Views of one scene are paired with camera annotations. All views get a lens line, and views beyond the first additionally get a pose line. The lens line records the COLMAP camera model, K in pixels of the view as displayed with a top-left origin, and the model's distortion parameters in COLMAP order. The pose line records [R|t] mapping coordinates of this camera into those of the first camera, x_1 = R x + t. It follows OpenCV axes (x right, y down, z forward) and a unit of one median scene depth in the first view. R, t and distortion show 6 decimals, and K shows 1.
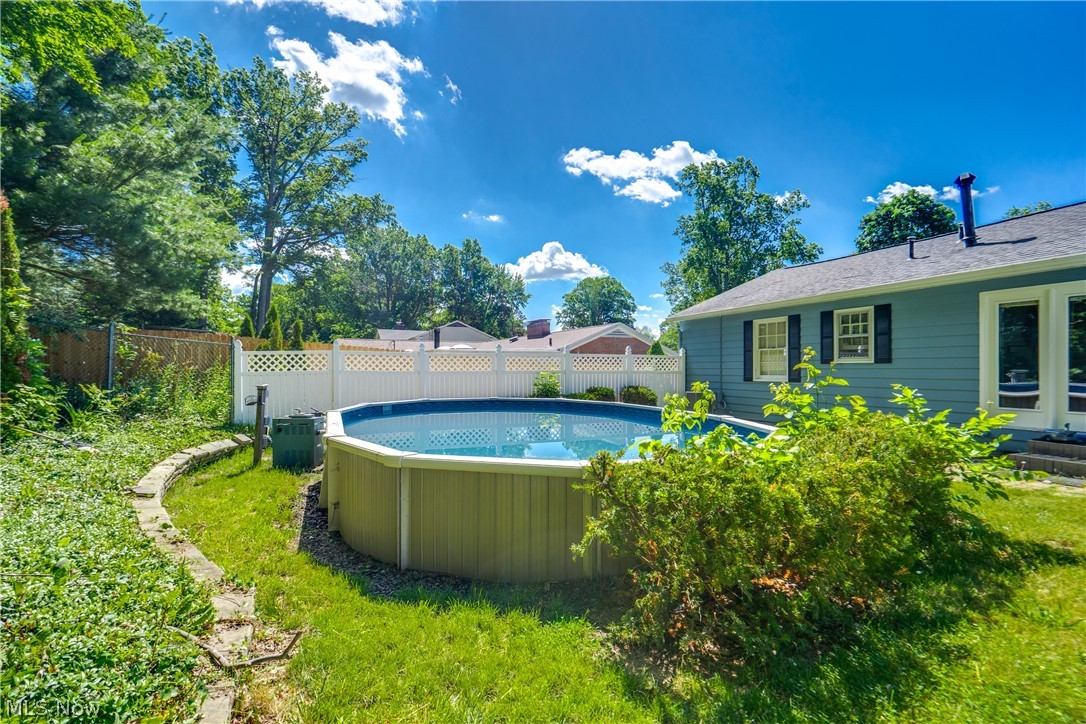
lens RADIAL K [[492.6, 0, 545.7], [0, 492.6, 370.1], [0, 0, 1]] dist [0.002929, 0.000392]
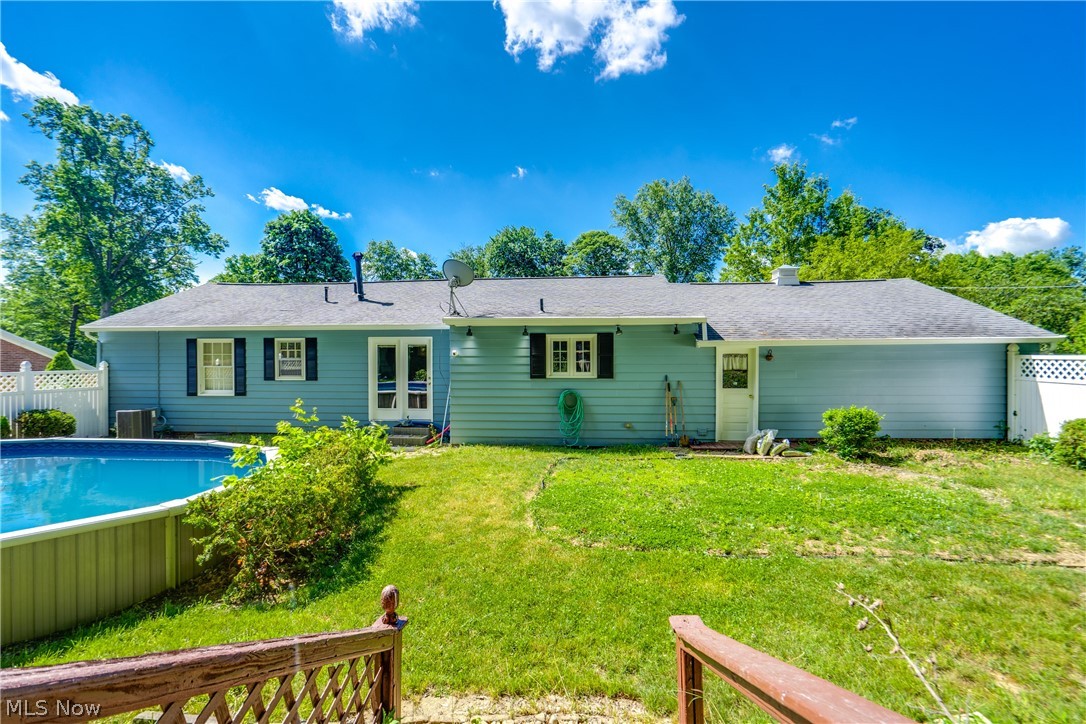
lens RADIAL K [[492.6, 0, 545.7], [0, 492.6, 370.1], [0, 0, 1]] dist [0.002929, 0.000392]
pose [[0.455594, -0.024872, 0.889840, -0.159180], [-0.002134, 0.999576, 0.029032, -0.056126], [-0.890185, -0.015126, 0.455348, -0.135050]]
